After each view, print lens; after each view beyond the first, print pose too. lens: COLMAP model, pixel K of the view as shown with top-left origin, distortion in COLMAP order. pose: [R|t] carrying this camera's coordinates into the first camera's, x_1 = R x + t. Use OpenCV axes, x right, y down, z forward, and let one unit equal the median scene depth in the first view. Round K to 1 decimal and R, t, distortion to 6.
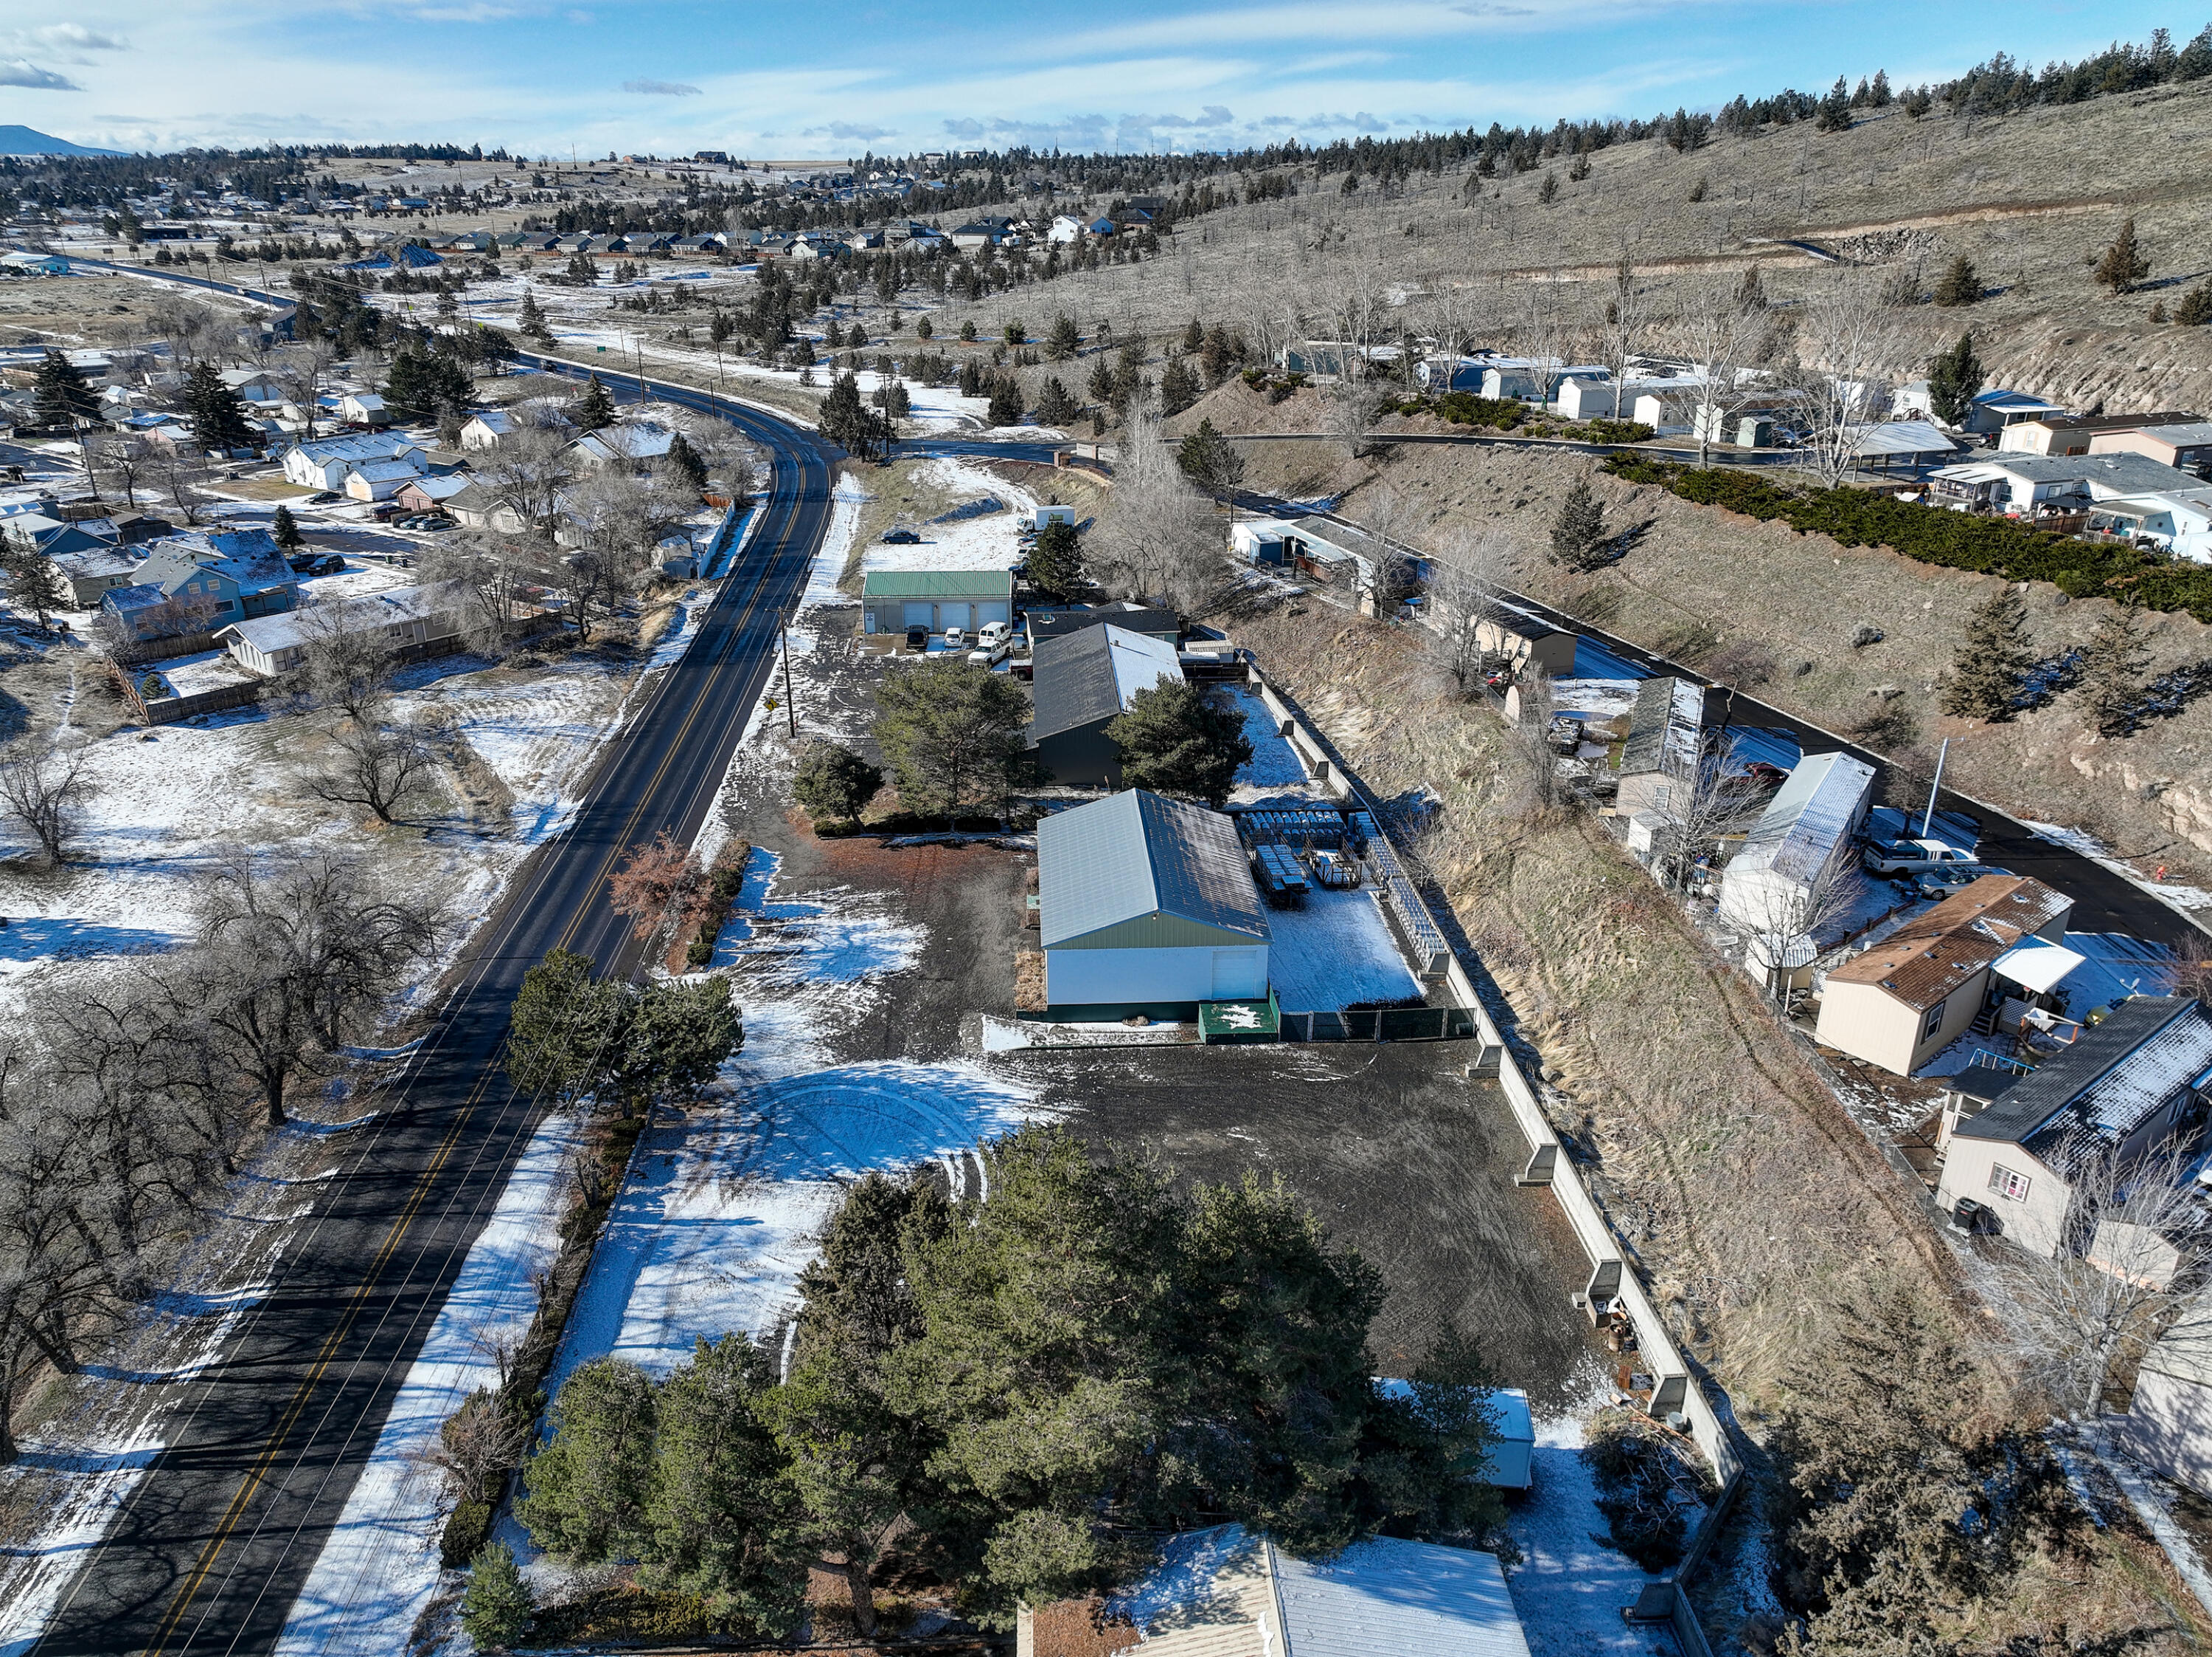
lens RADIAL K [[1565.2, 0, 1106.0], [0, 1565.2, 828.5], [0, 0, 1]] dist [0.000556, 0.021272]
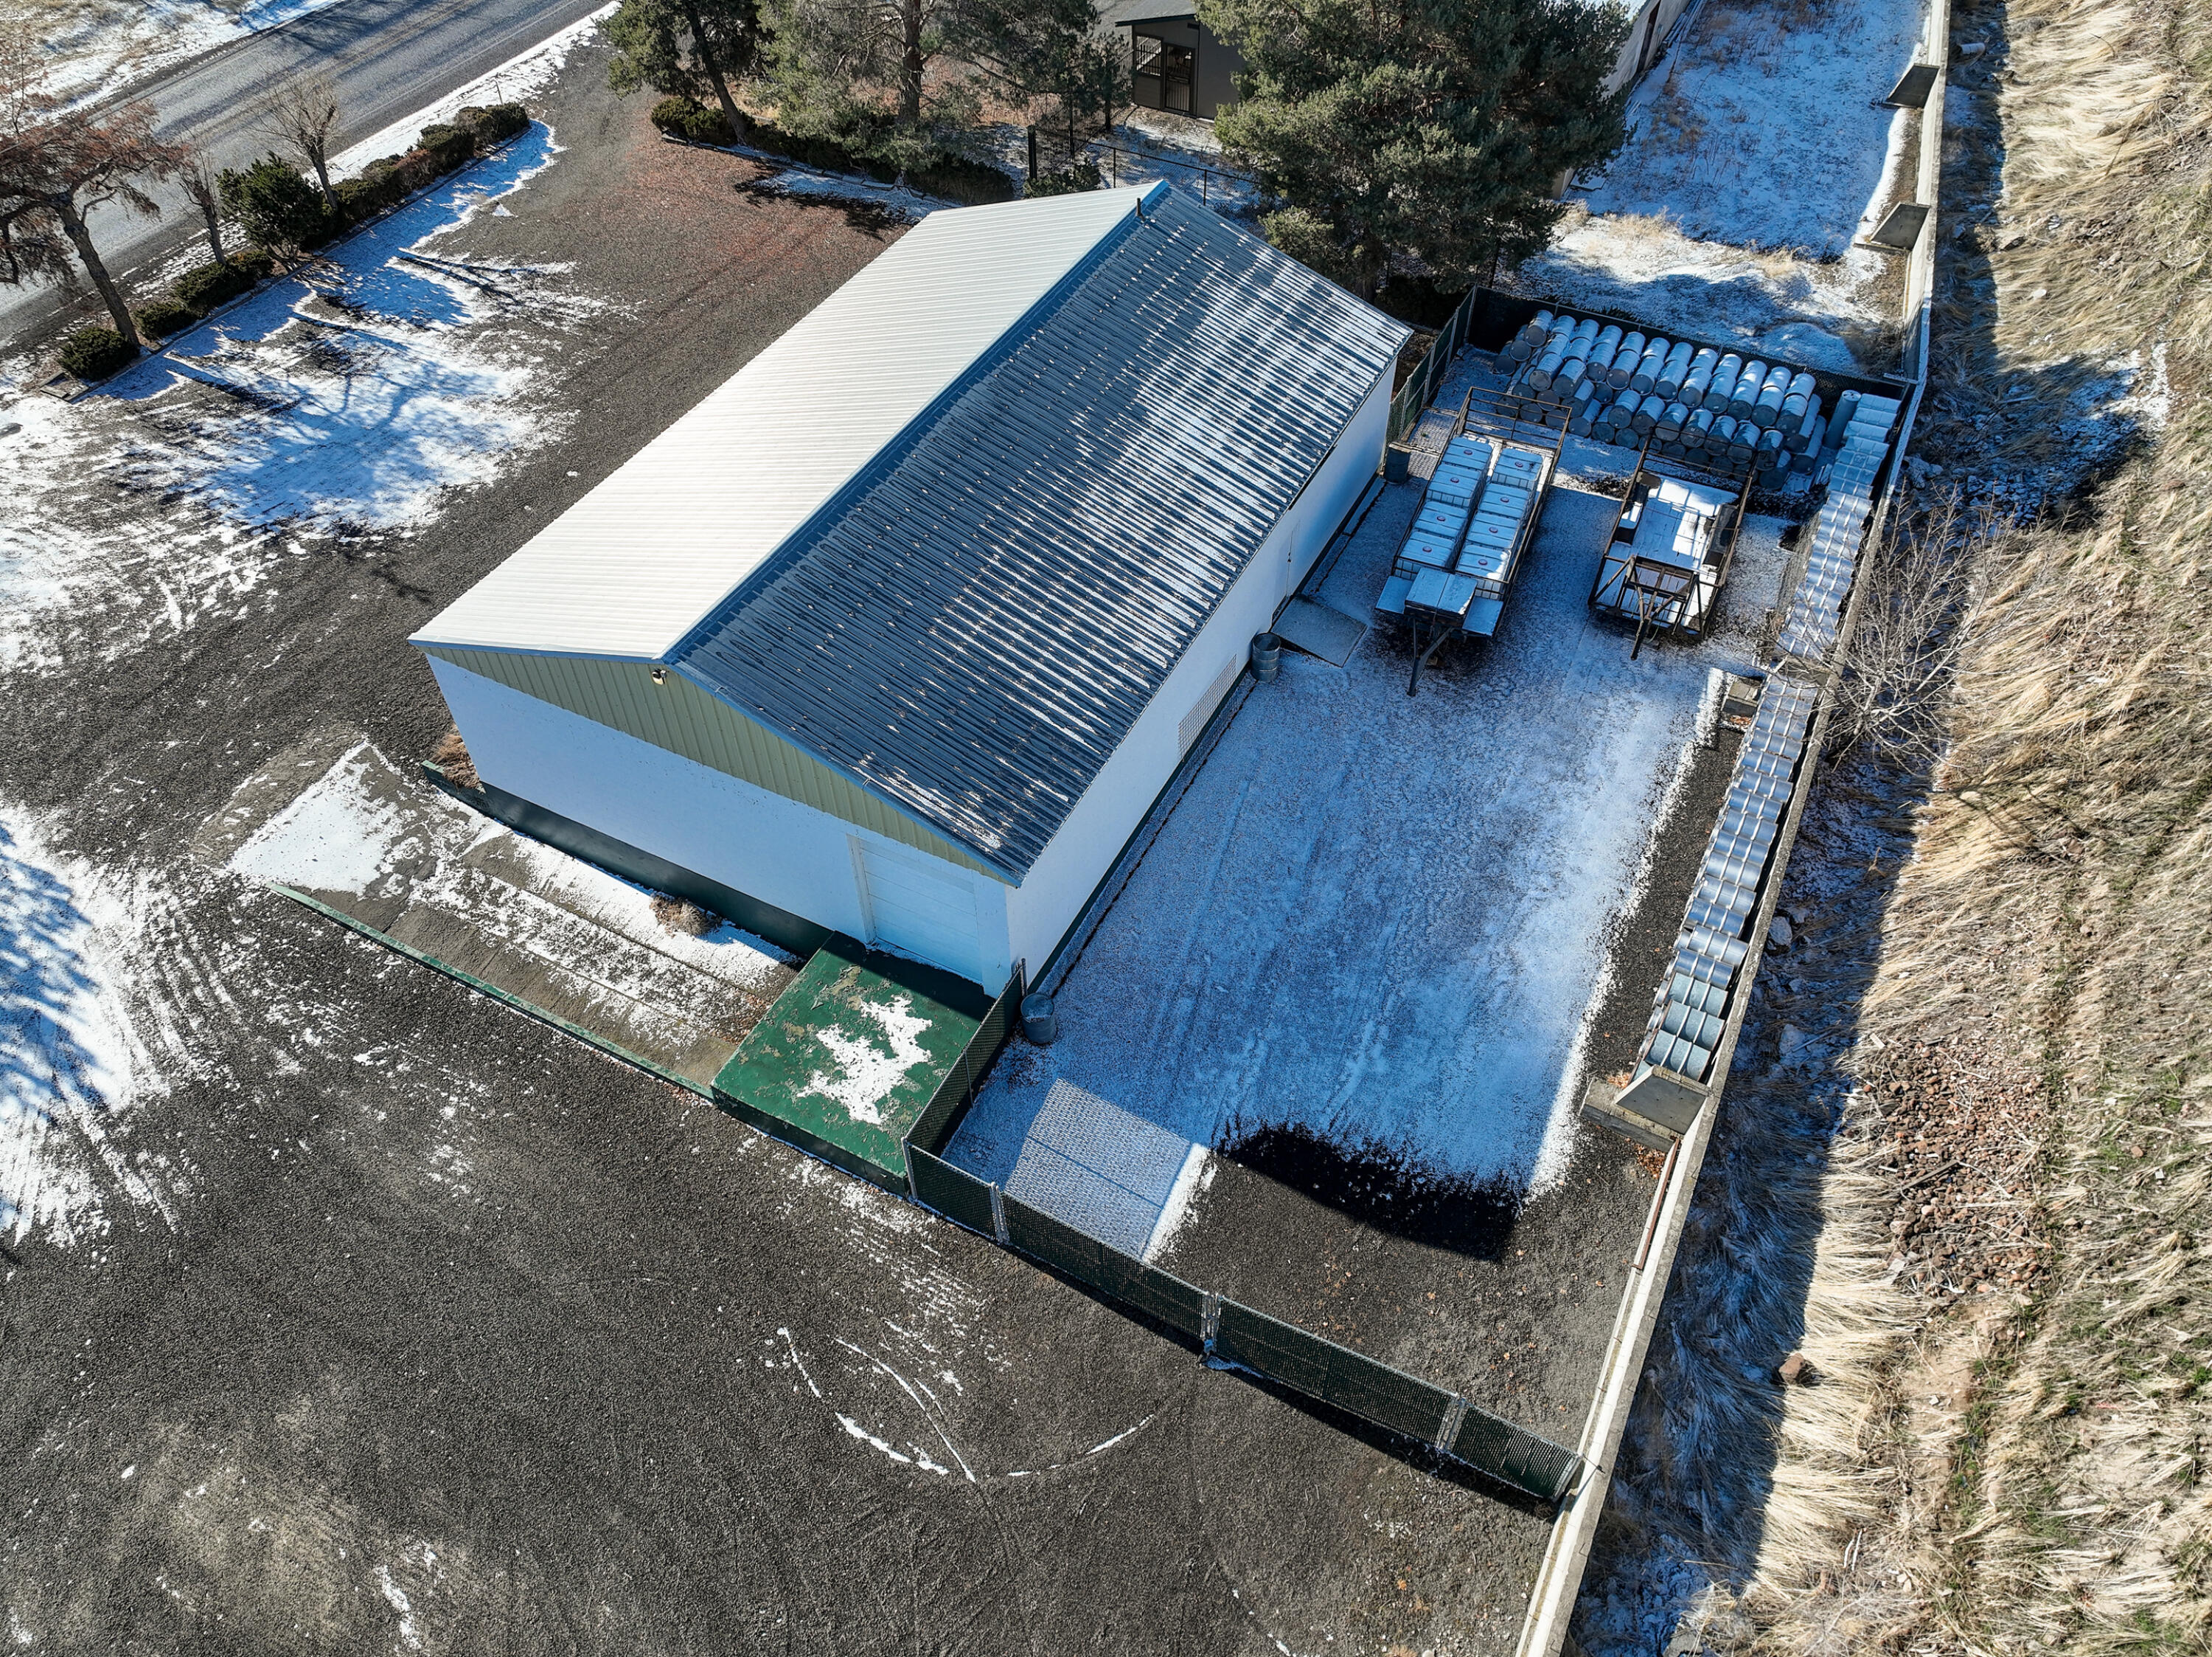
lens RADIAL K [[1561.5, 0, 1098.3], [0, 1561.5, 822.0], [0, 0, 1]] dist [-0.001942, 0.023167]
pose [[0.863296, 0.368866, -0.344468, 0.183525], [-0.185973, 0.866991, 0.462320, -0.061819], [0.469185, -0.335058, 0.817069, 0.666286]]
